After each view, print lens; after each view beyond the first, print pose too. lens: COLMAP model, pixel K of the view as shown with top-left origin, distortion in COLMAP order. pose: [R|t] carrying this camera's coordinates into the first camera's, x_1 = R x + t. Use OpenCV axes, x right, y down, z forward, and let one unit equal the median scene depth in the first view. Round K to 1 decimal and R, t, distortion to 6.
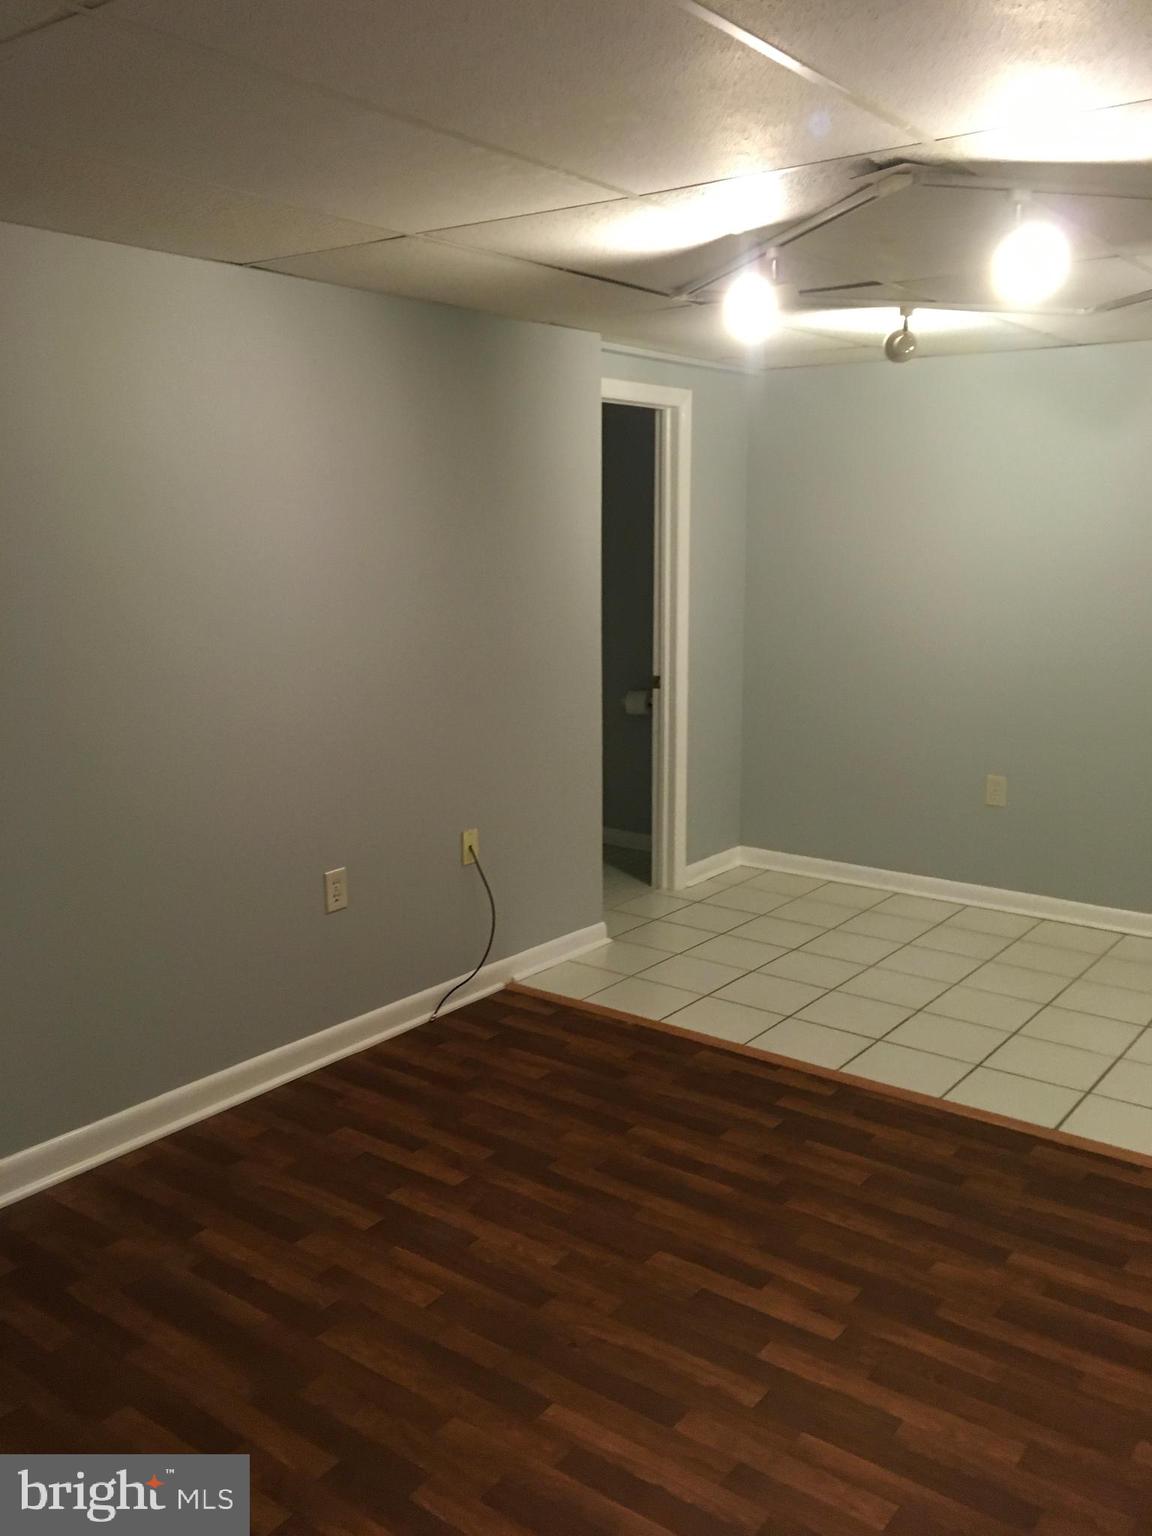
lens RADIAL K [[1299.6, 0, 567.2], [0, 1299.6, 768.2], [0, 0, 1]] dist [0.060772, -0.058668]
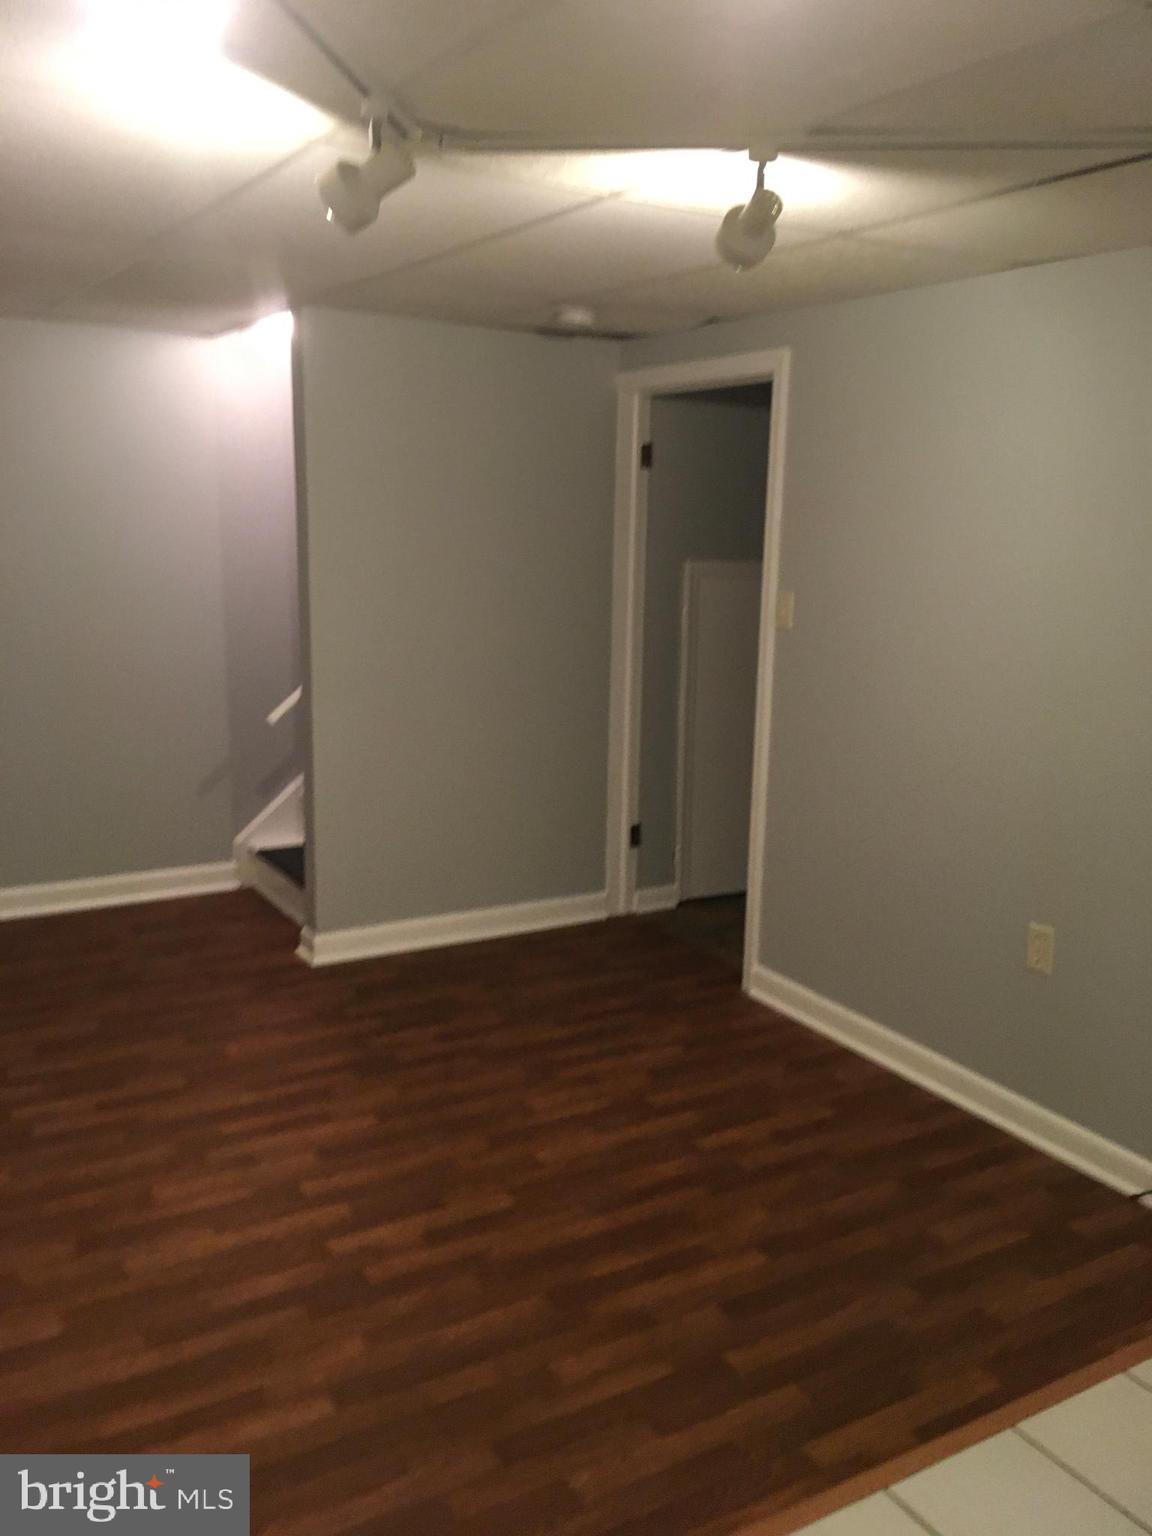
lens RADIAL K [[1299.6, 0, 566.6], [0, 1299.6, 767.7], [0, 0, 1]] dist [0.060772, -0.058668]
pose [[-0.380637, 0.165520, -0.909790, 0.944841], [-0.196025, 0.947048, 0.254311, -0.238643], [0.903709, 0.275141, -0.328035, 1.268365]]
